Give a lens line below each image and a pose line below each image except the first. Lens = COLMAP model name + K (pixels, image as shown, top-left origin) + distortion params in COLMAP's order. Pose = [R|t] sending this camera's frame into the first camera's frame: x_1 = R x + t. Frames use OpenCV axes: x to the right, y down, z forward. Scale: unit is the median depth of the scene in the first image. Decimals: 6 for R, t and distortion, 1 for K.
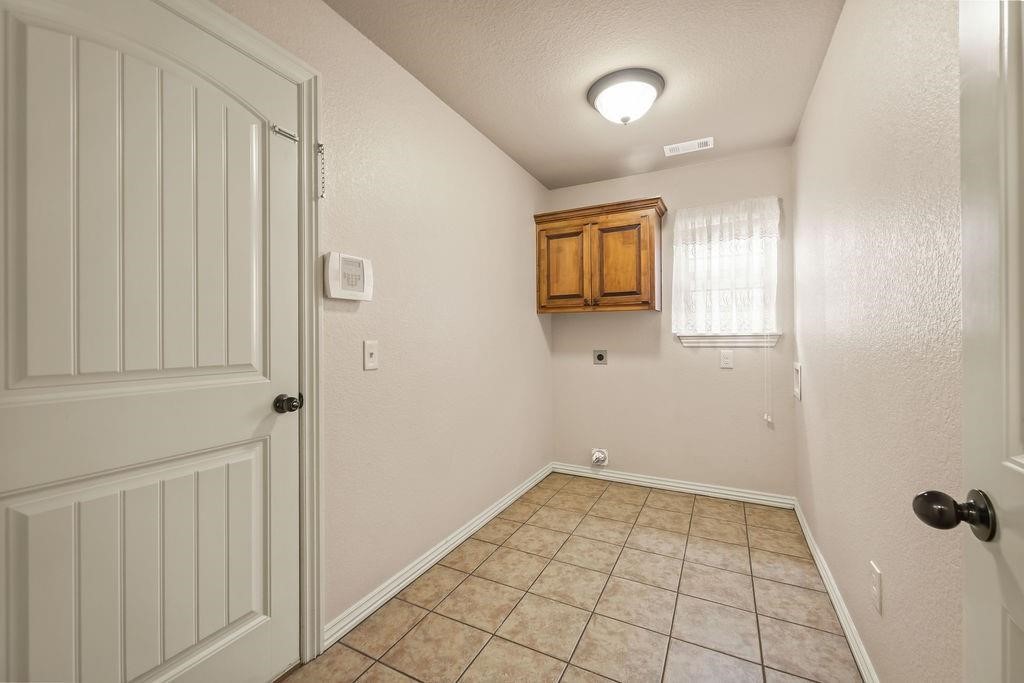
lens RADIAL K [[411.1, 0, 511.6], [0, 411.1, 339.2], [0, 0, 1]] dist [-0.004019, 0.000309]
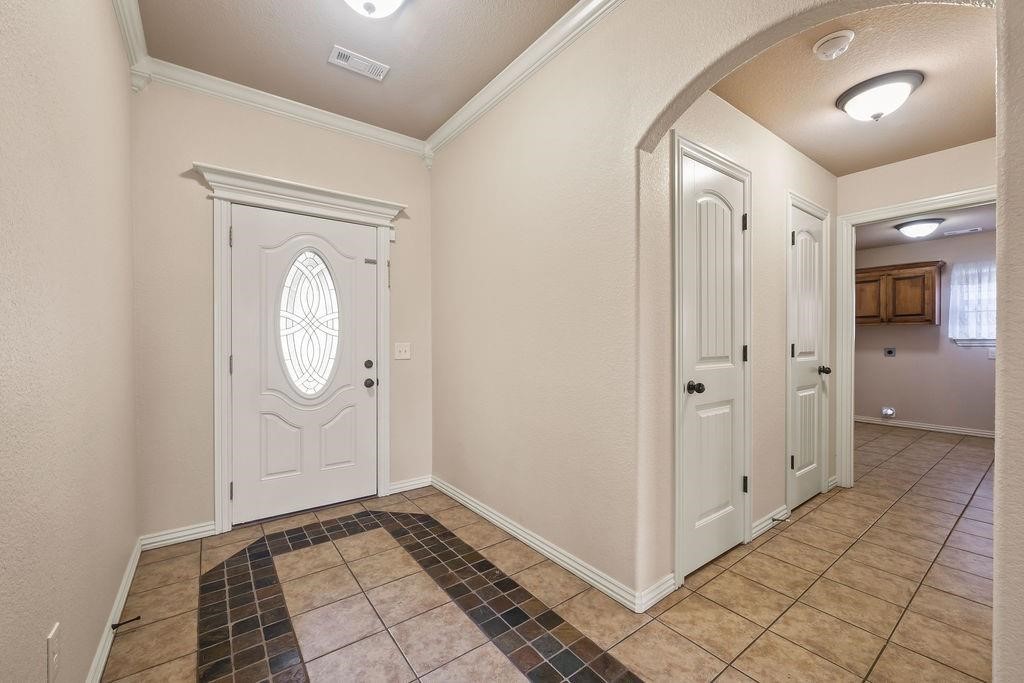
lens RADIAL K [[411.1, 0, 511.6], [0, 411.1, 344.9], [0, 0, 1]] dist [-0.004019, 0.000309]
pose [[0.897999, 0.006426, -0.439950, -0.478389], [-0.001107, 0.999923, 0.012347, -0.004218], [0.439996, -0.010600, 0.897937, -1.291599]]
